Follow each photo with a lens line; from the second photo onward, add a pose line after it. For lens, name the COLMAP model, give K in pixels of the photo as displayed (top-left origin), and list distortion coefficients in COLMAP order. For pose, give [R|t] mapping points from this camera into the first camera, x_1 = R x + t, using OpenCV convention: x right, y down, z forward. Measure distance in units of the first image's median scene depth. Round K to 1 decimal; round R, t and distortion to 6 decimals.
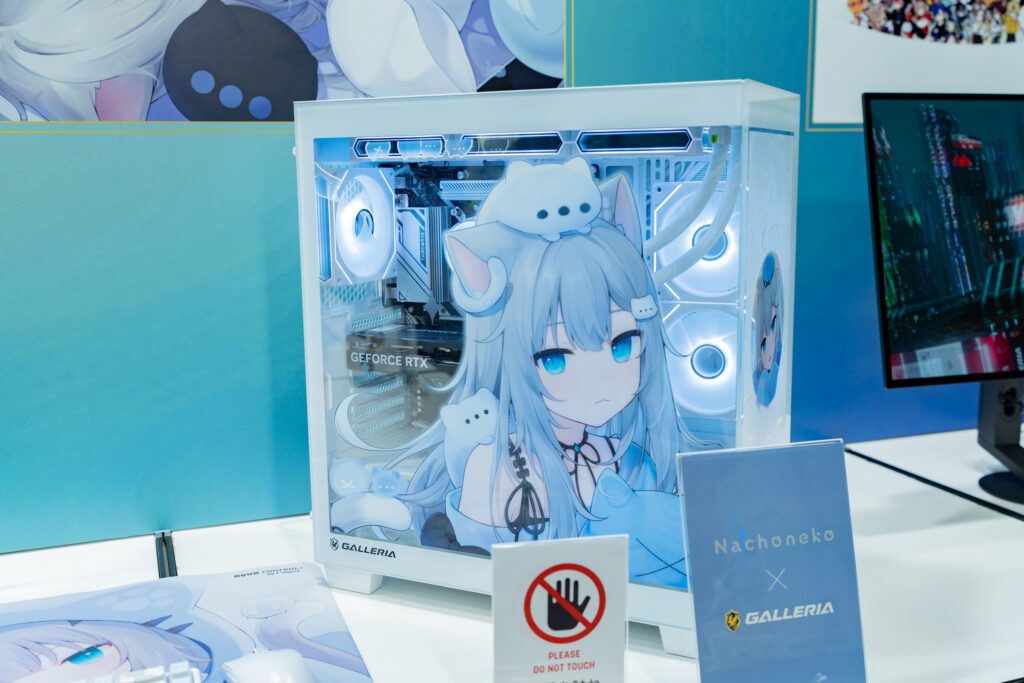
lens RADIAL K [[1032.0, 0, 511.6], [0, 1032.0, 343.6], [0, 0, 1]] dist [0.001952, 0.000000]
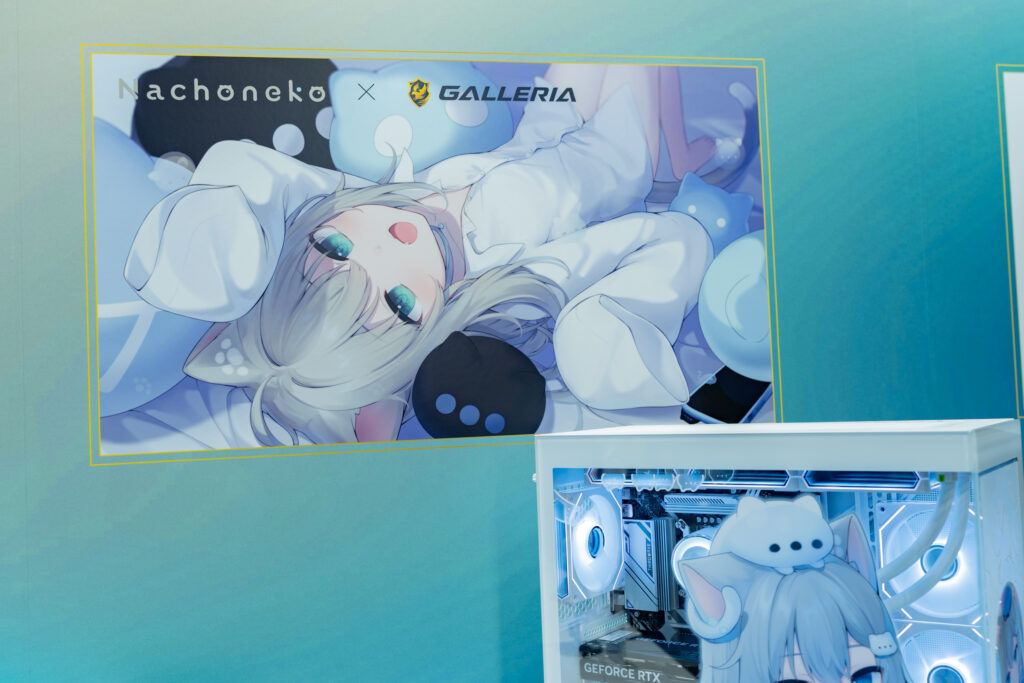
lens RADIAL K [[1024.4, 0, 504.9], [0, 1024.4, 342.2], [0, 0, 1]] dist [-0.008657, 0.000000]
pose [[0.985394, -0.033050, -0.167054, -0.051139], [-0.001278, 0.979524, -0.201324, -0.102098], [0.170287, 0.198597, 0.965174, -0.084234]]
